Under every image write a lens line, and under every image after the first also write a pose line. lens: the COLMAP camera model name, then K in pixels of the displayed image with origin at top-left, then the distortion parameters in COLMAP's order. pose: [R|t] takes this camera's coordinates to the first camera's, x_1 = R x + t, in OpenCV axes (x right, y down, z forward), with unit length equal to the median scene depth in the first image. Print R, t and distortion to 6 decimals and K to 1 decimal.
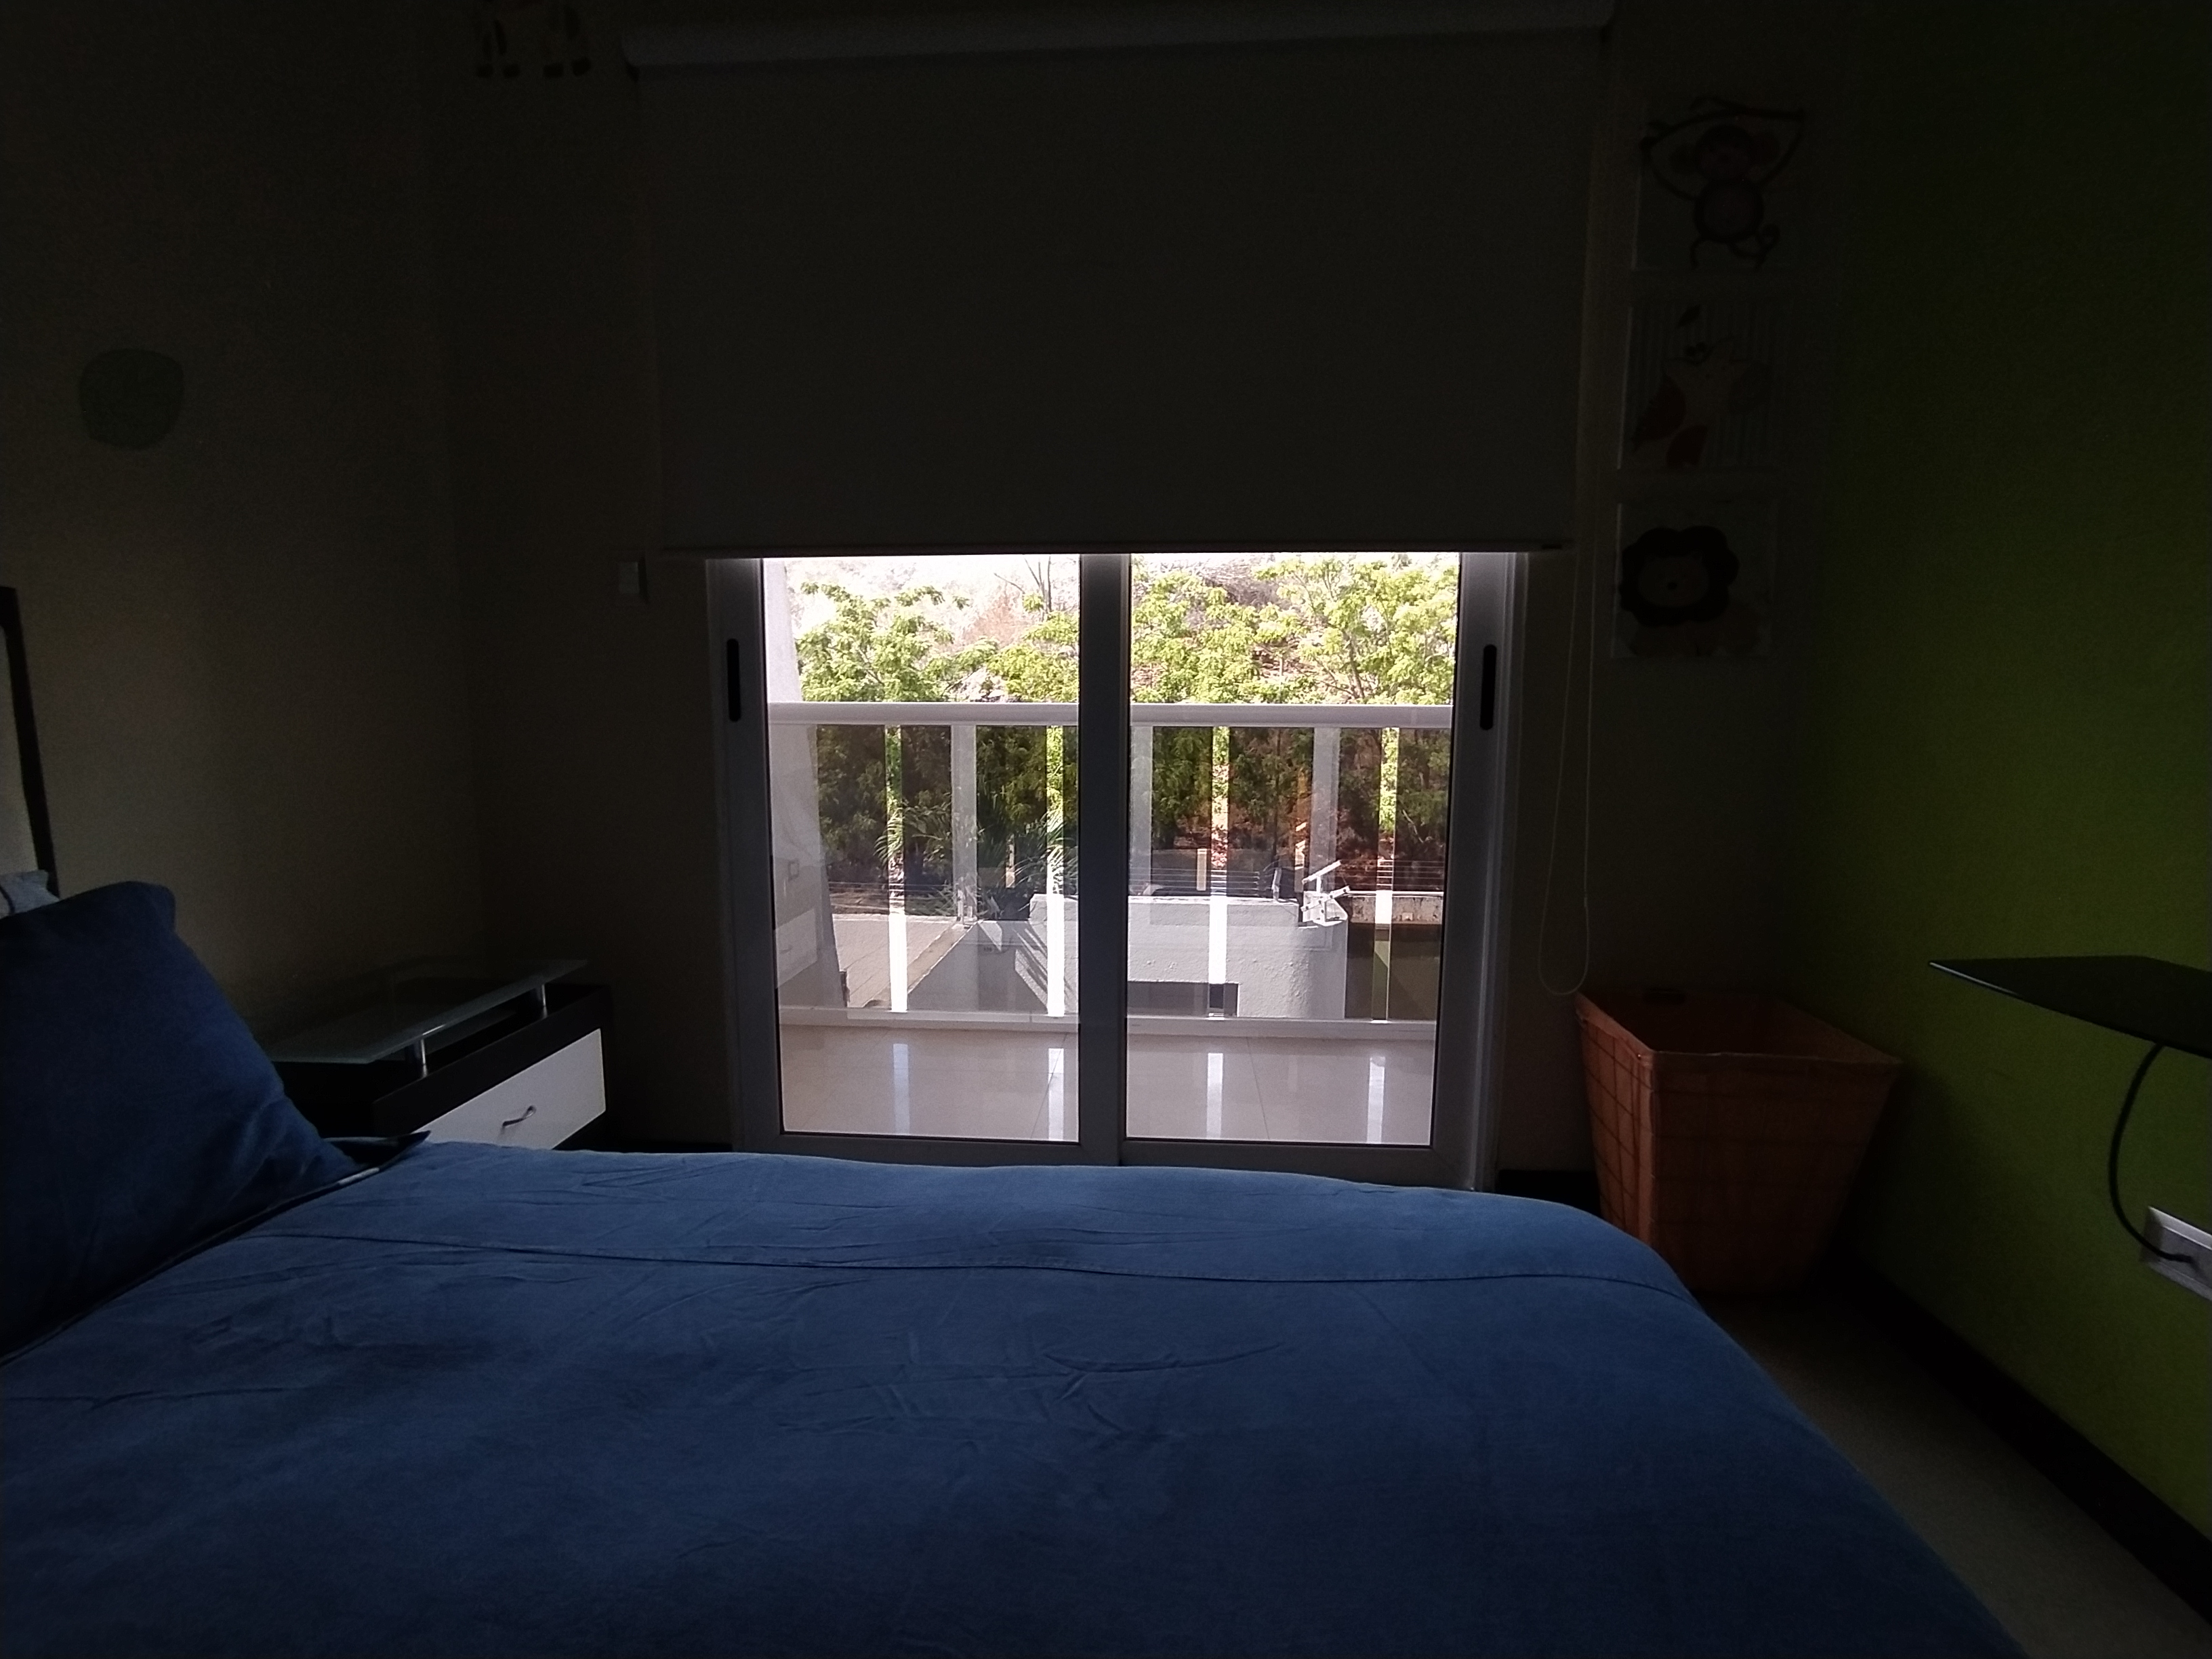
lens RADIAL K [[1020.0, 0, 1110.0], [0, 1020.0, 823.1], [0, 0, 1]] dist [-0.009019, 0.007680]
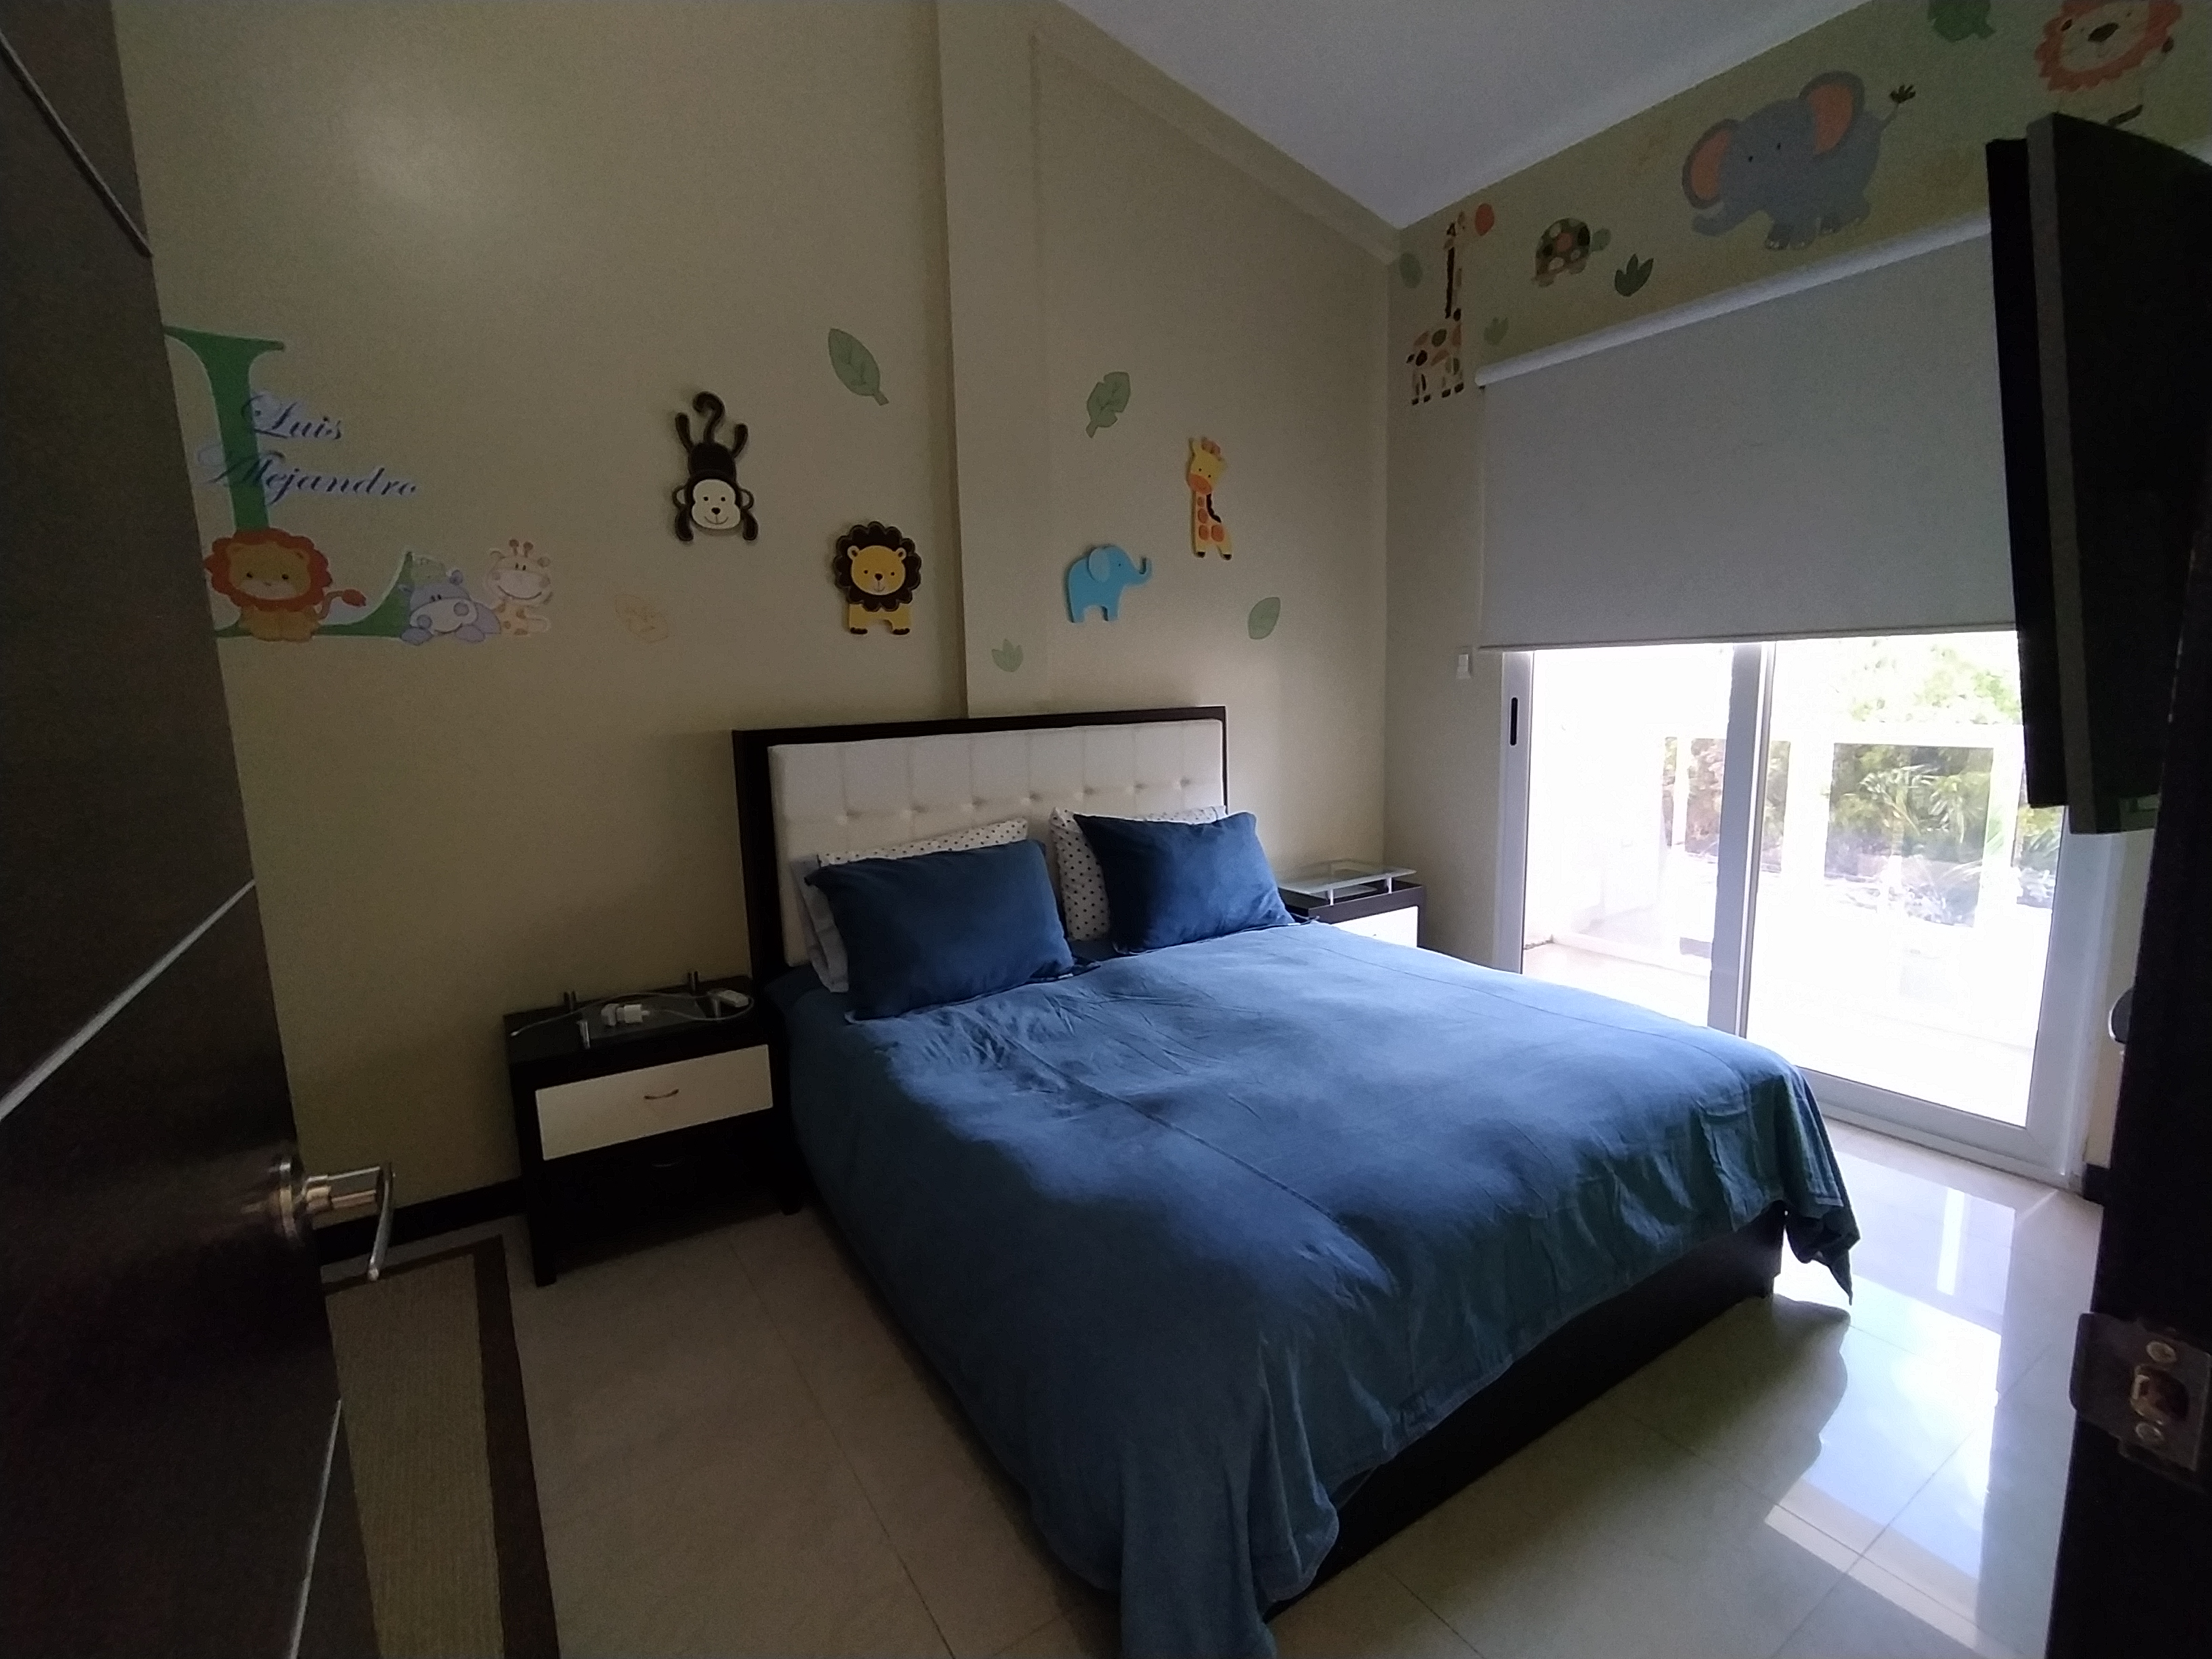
lens RADIAL K [[1020.0, 0, 1106.5], [0, 1020.0, 832.9], [0, 0, 1]] dist [-0.009019, 0.007680]
pose [[0.598474, 0.101651, -0.794667, 0.713492], [-0.061940, 0.994820, 0.080606, -0.062010], [0.798744, 0.000981, 0.601670, -0.680310]]
